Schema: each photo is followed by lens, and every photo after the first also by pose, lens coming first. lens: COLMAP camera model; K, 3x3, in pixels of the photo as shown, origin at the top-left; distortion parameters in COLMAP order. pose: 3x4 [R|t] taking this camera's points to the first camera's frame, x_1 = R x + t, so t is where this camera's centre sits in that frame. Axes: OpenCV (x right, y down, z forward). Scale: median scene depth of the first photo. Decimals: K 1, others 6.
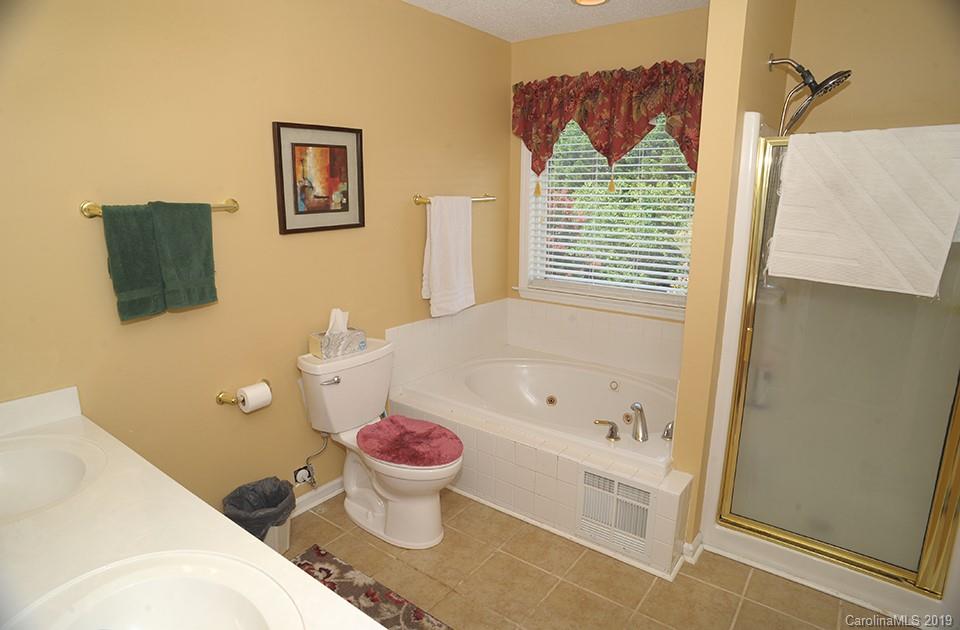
lens RADIAL K [[544.1, 0, 475.1], [0, 544.1, 312.2], [0, 0, 1]] dist [-0.044464, -0.000988]
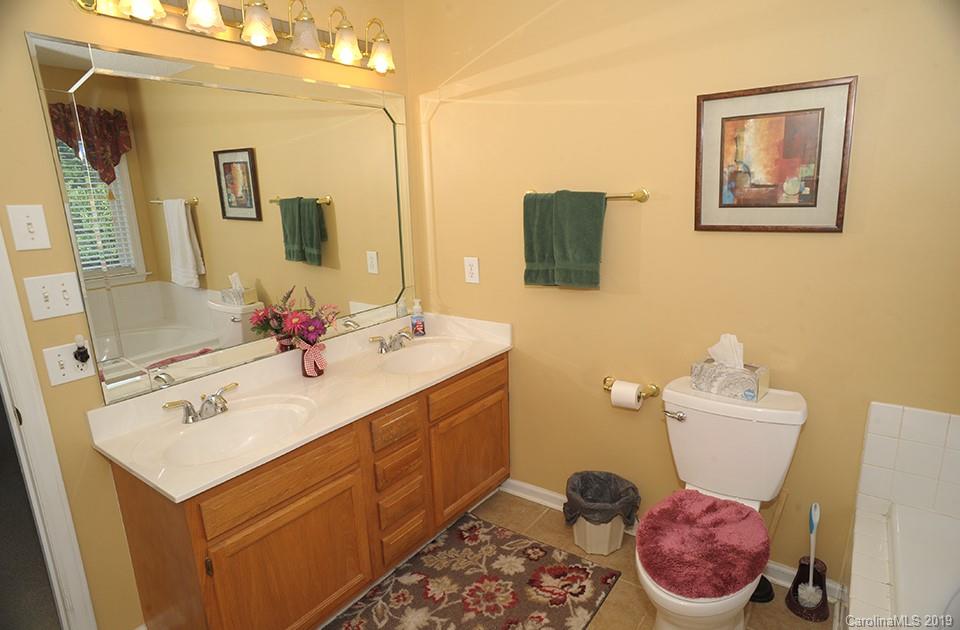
lens RADIAL K [[544.1, 0, 476.6], [0, 544.1, 315.4], [0, 0, 1]] dist [-0.044464, -0.000988]
pose [[0.014730, 0.228326, -0.973473, 0.472289], [-0.188948, 0.956674, 0.221526, -0.134769], [0.981877, 0.180672, 0.057233, 0.620114]]
